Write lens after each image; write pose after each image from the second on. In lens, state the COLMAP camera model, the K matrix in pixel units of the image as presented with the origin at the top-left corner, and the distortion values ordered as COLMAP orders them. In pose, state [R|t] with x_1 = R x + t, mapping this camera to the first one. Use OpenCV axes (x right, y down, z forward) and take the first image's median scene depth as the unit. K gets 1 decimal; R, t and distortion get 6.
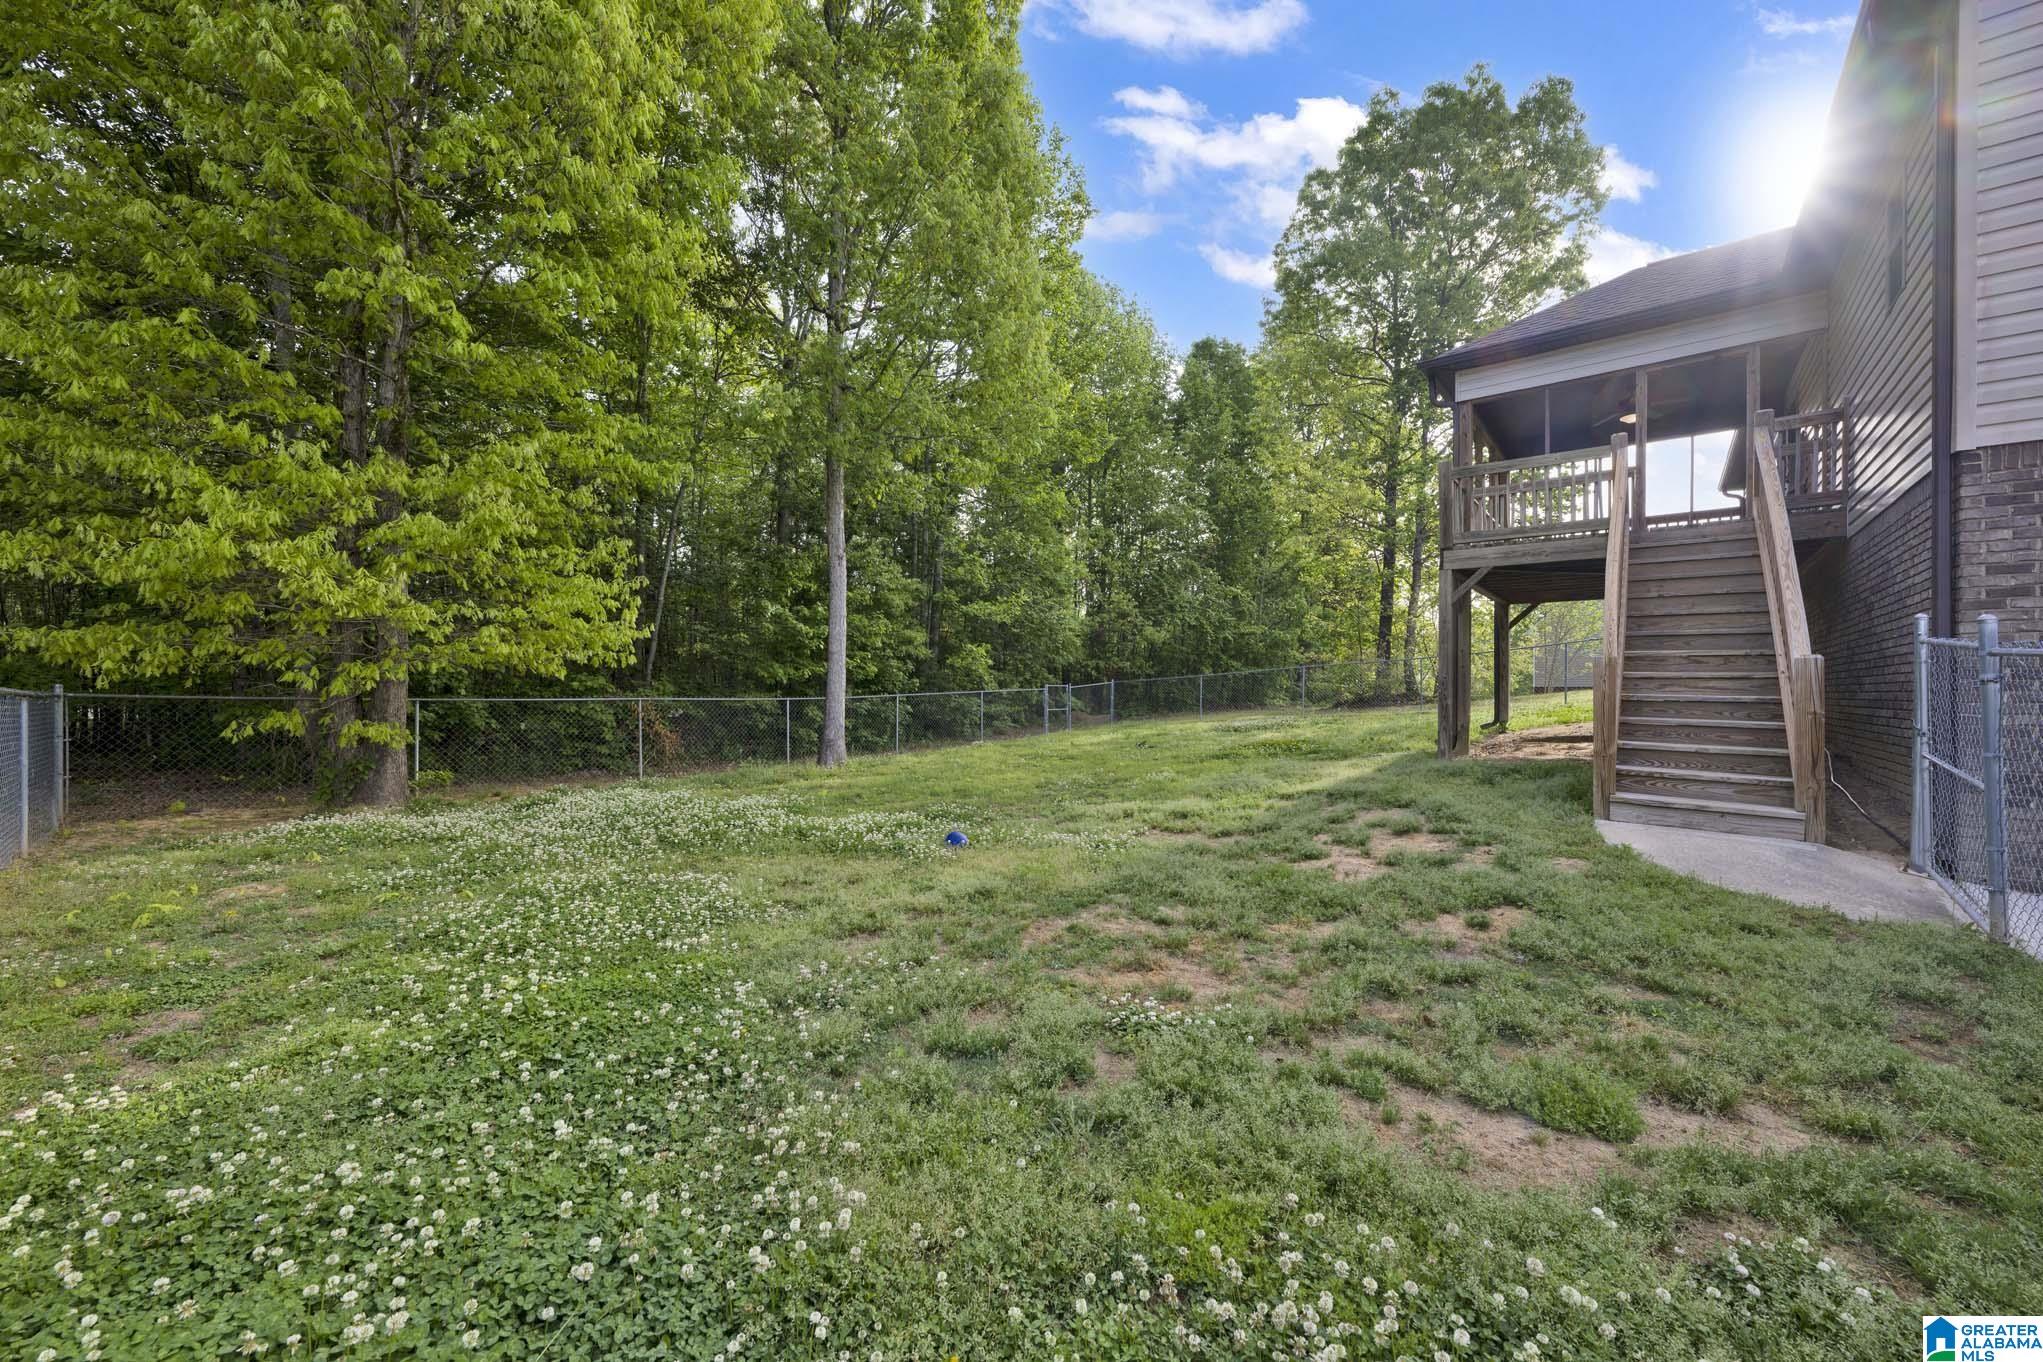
lens RADIAL K [[809.3, 0, 1021.5], [0, 809.3, 688.0], [0, 0, 1]] dist [0.000595, 0.000353]
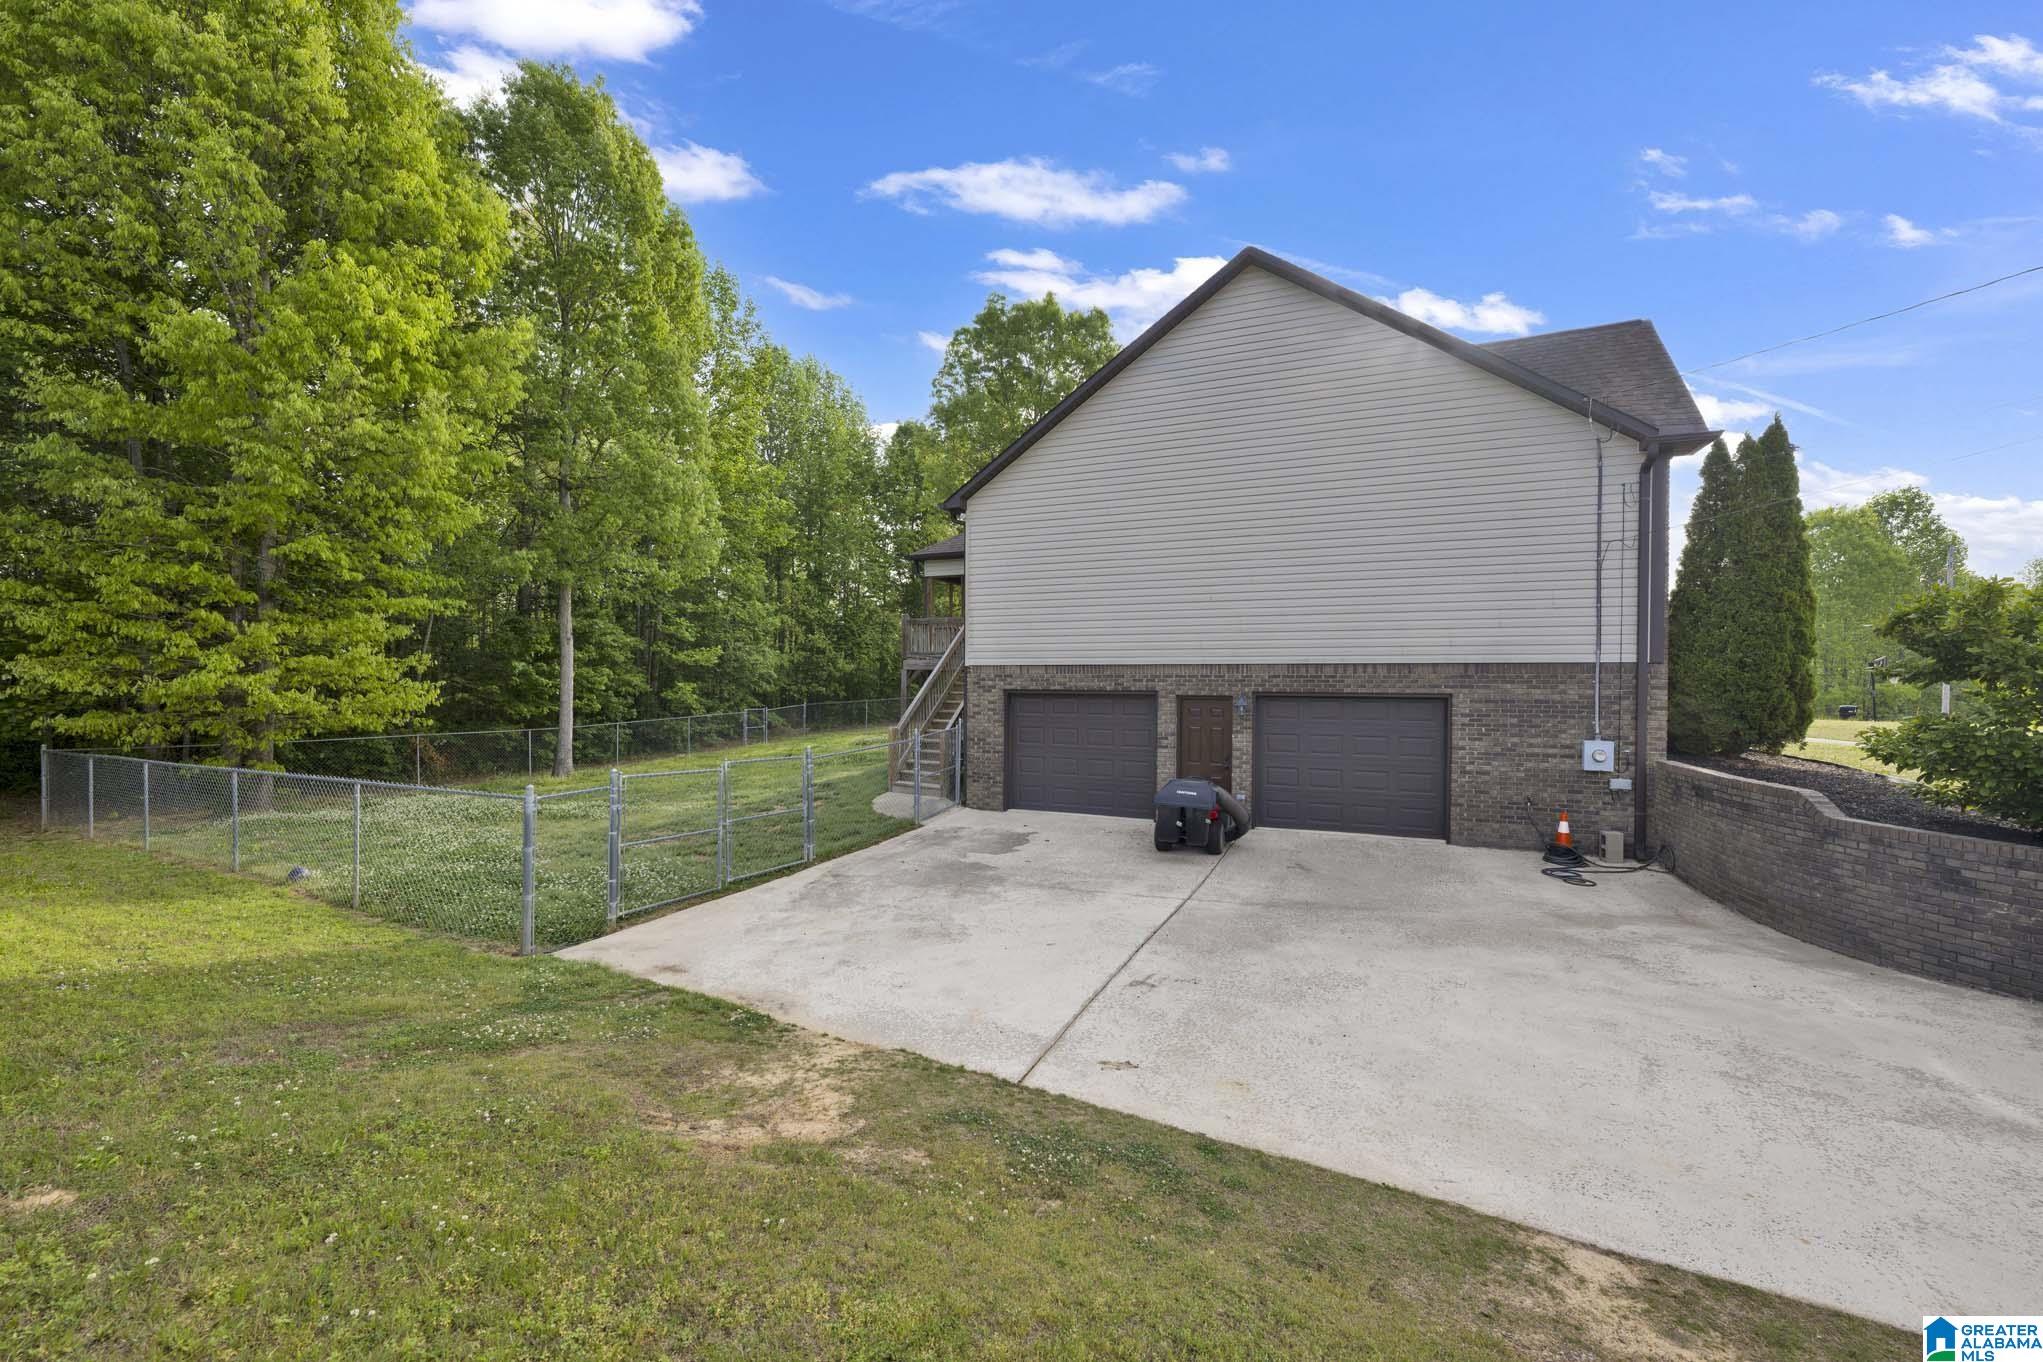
lens RADIAL K [[786.3, 0, 1021.5], [0, 786.3, 681.0], [0, 0, 1]] dist [-0.000349, 0.000126]
pose [[0.960349, 0.004667, 0.278760, 0.148179], [-0.003451, 0.999982, -0.004853, -0.063715], [-0.278778, 0.003698, 0.960349, -0.537873]]
